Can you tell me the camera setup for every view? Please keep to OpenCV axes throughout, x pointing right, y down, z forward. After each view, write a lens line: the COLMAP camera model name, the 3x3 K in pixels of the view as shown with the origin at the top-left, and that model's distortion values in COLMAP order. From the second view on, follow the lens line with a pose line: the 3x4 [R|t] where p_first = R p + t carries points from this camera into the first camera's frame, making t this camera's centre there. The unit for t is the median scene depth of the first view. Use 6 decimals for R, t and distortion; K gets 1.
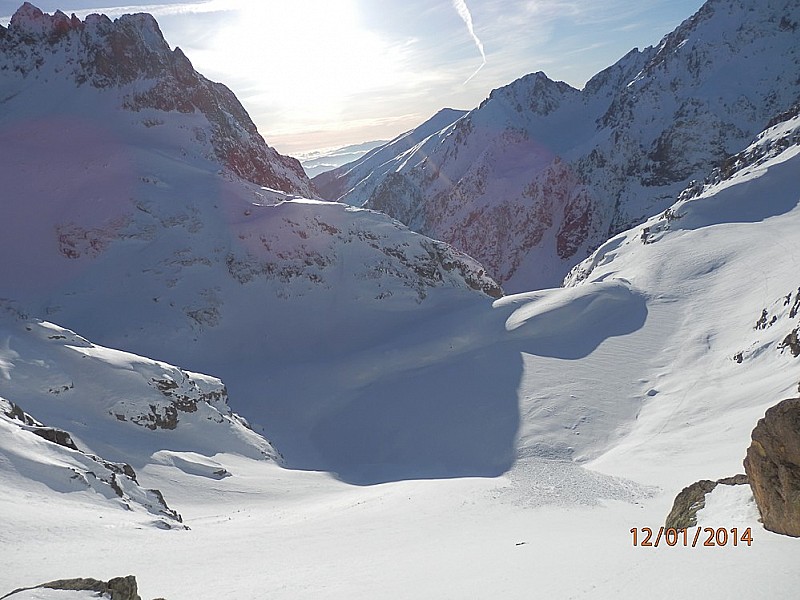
lens RADIAL K [[596.5, 0, 399.9], [0, 596.5, 301.1], [0, 0, 1]] dist [-0.001490, 0.000146]
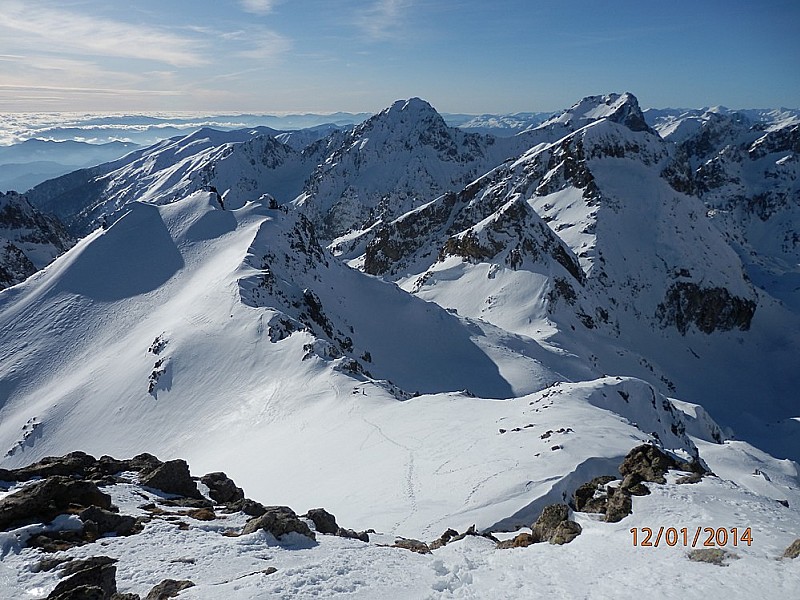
lens RADIAL K [[596.5, 0, 400.4], [0, 596.5, 299.6], [0, 0, 1]] dist [-0.001490, 0.000146]
pose [[0.927726, 0.028385, 0.372181, 0.024063], [-0.033002, 0.999437, 0.006039, -0.046473], [-0.371800, -0.017885, 0.928141, -0.528371]]
